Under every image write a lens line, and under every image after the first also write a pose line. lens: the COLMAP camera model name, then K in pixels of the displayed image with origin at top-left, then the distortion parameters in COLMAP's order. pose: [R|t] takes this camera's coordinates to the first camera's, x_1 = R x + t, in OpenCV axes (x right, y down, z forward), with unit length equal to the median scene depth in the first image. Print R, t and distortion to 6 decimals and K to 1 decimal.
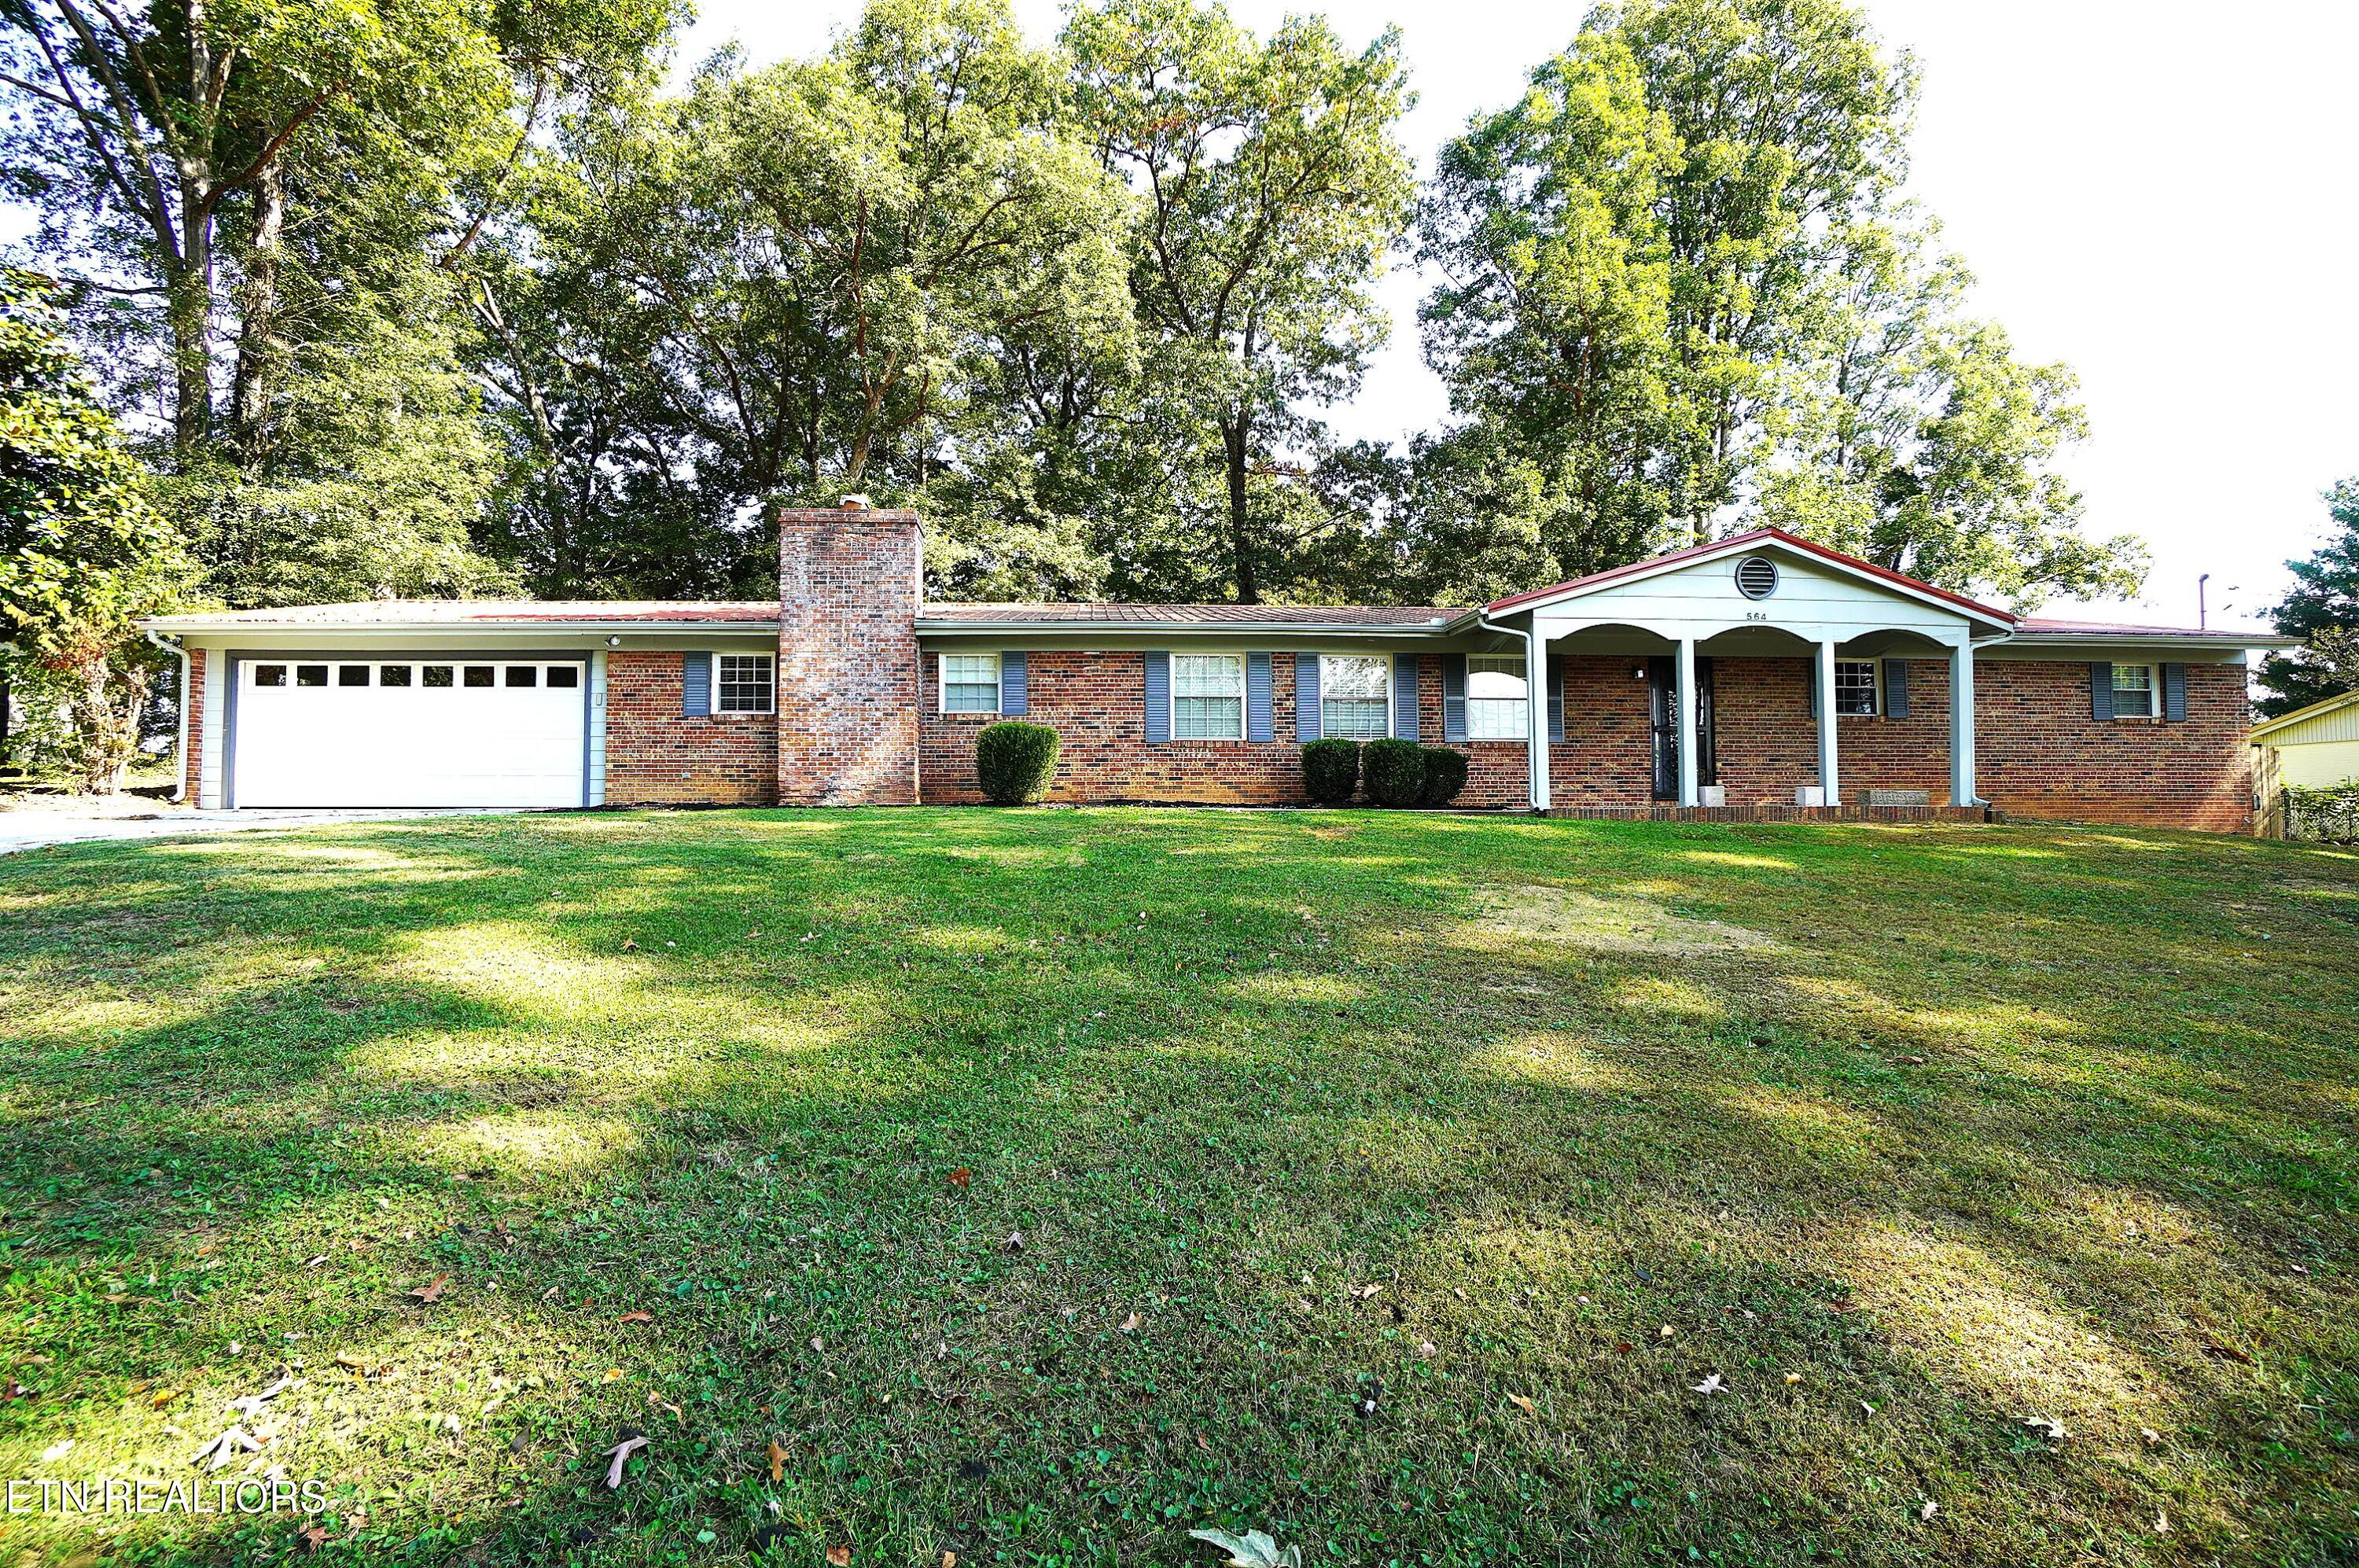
lens RADIAL K [[1050.8, 0, 1173.9], [0, 1050.8, 780.7], [0, 0, 1]] dist [-0.047539, 0.022516]
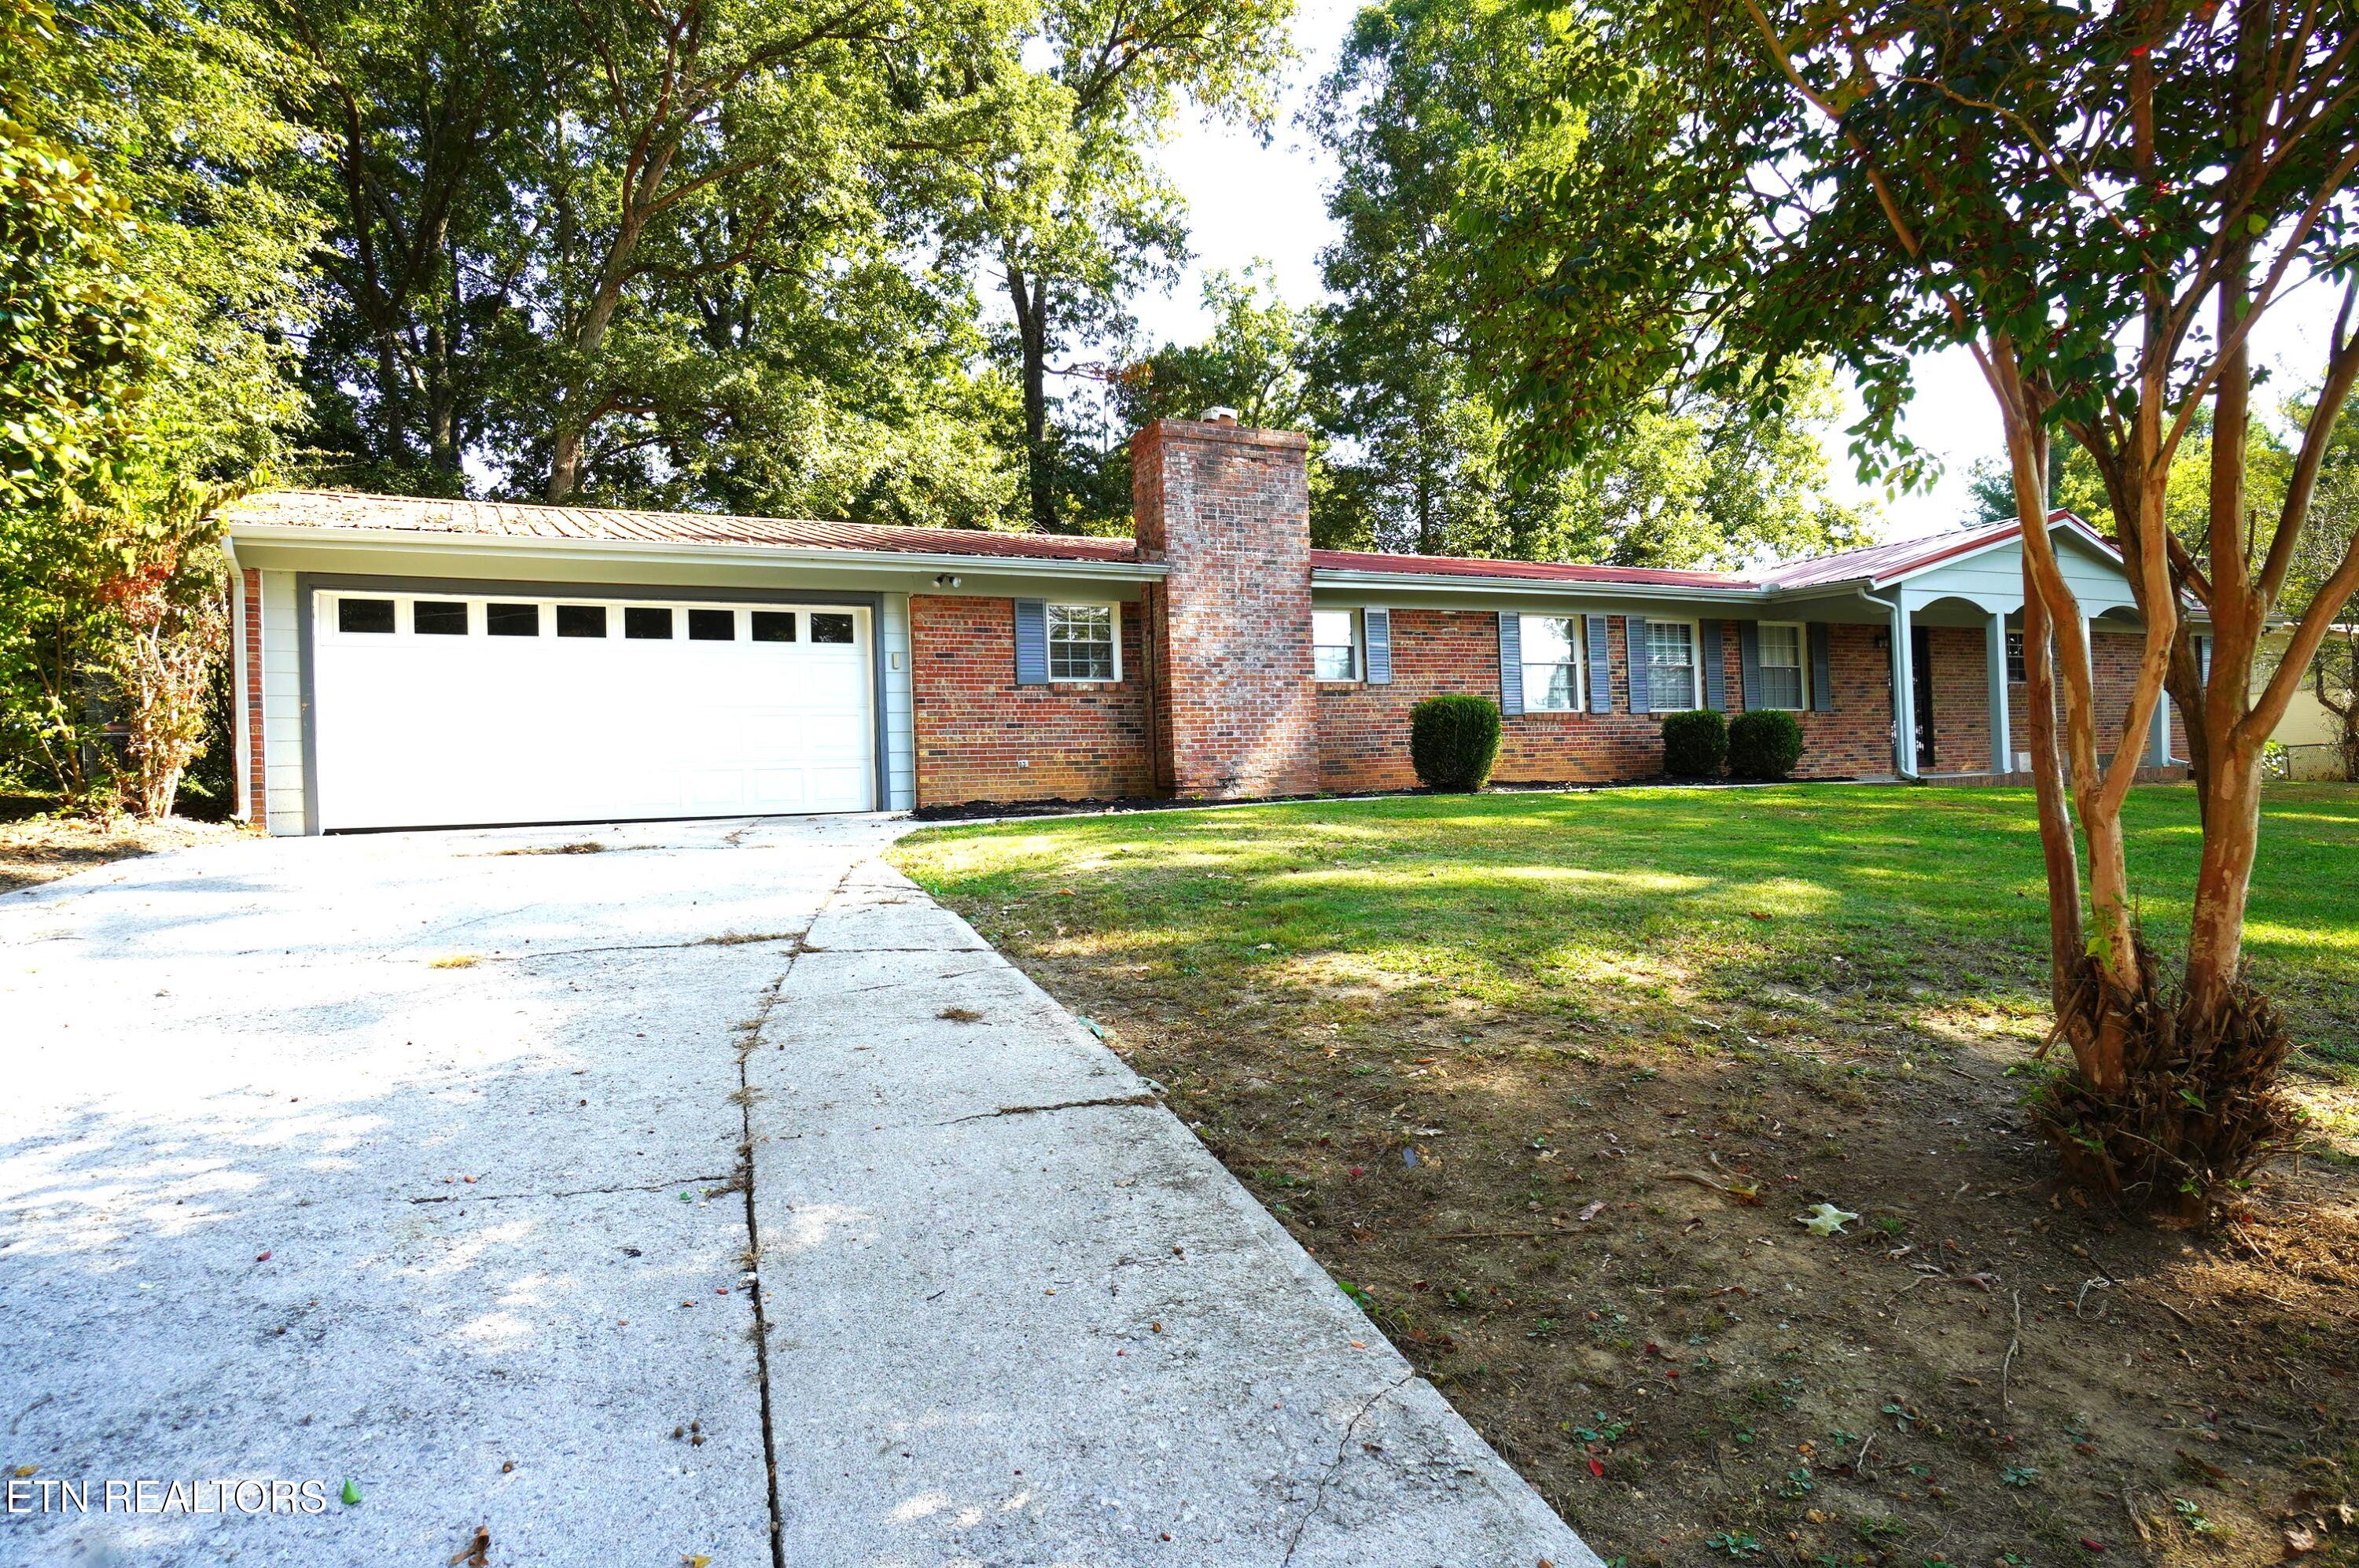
lens RADIAL K [[1324.2, 0, 1160.9], [0, 1324.2, 790.7], [0, 0, 1]] dist [0.003841, 0.001336]
pose [[0.922108, -0.029206, 0.385828, -0.746052], [0.018351, 0.999326, 0.031788, -0.014175], [-0.386497, -0.022232, 0.922023, 0.078800]]
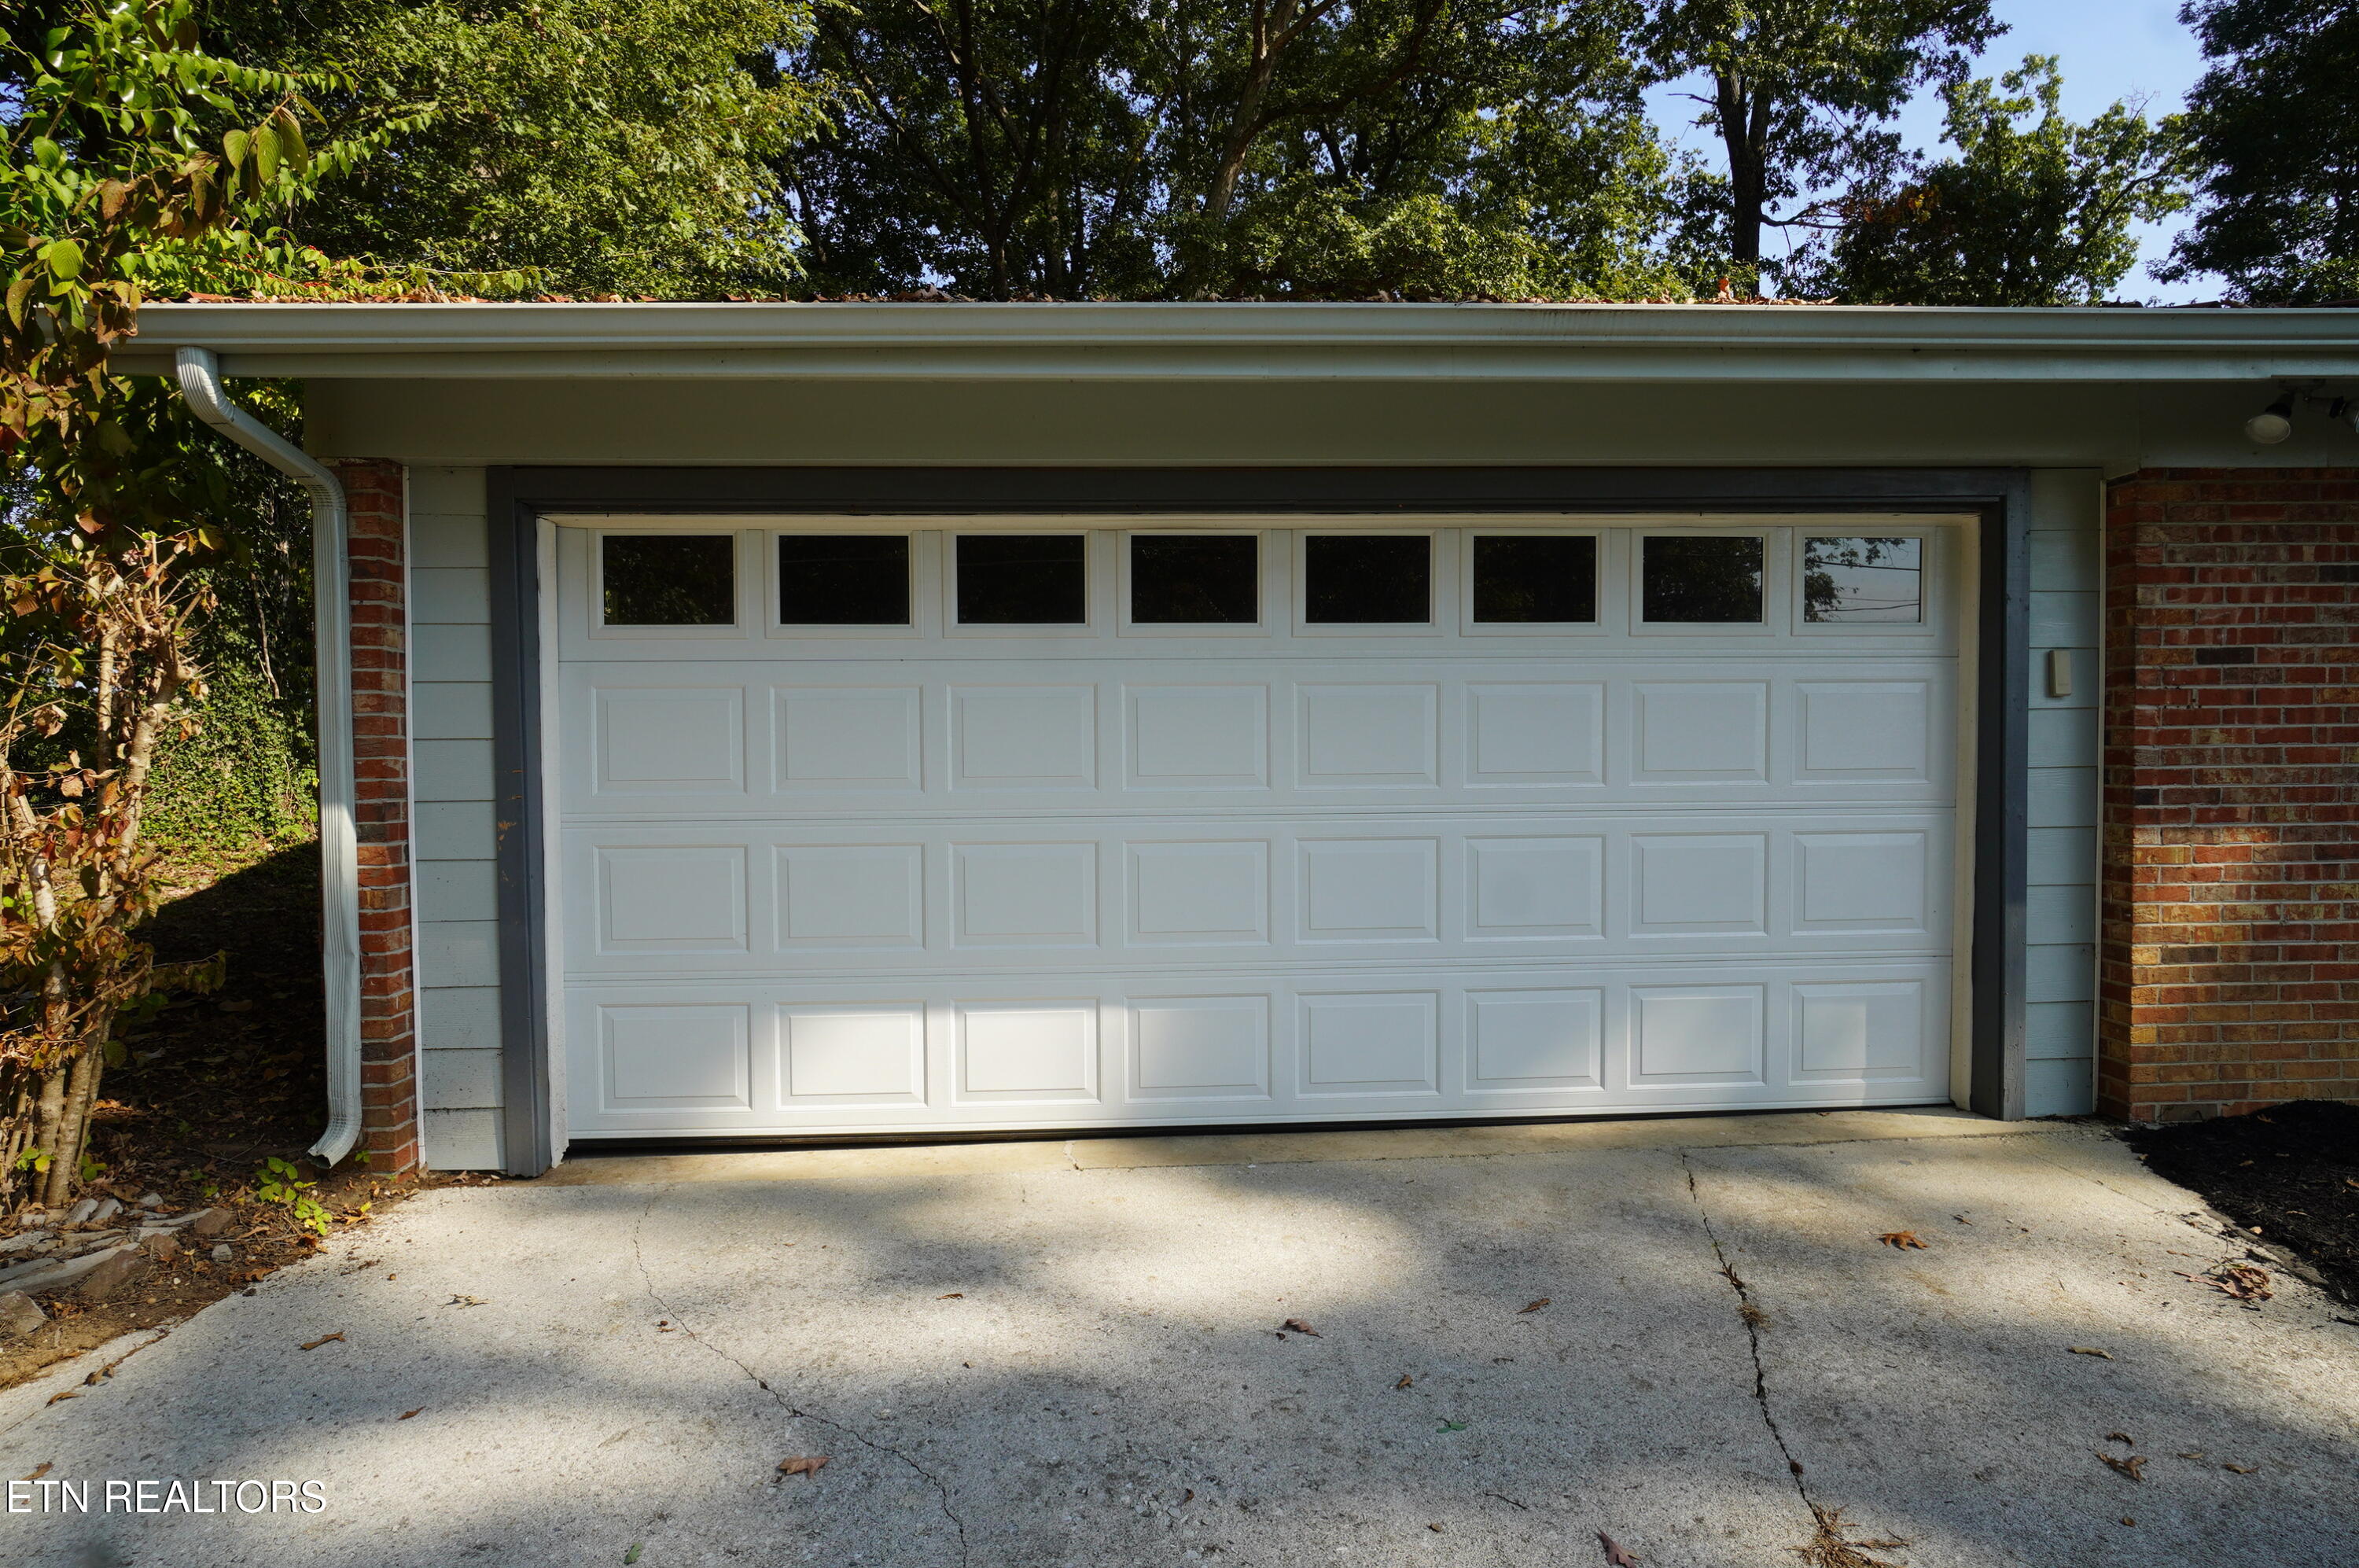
lens RADIAL K [[1305.4, 0, 1207.5], [0, 1305.4, 780.2], [0, 0, 1]] dist [-0.000866, -0.000193]
pose [[0.999958, -0.007473, -0.005389, -0.752505], [0.007808, 0.997850, 0.065075, -0.075134], [0.004891, -0.065114, 0.997866, 0.699519]]
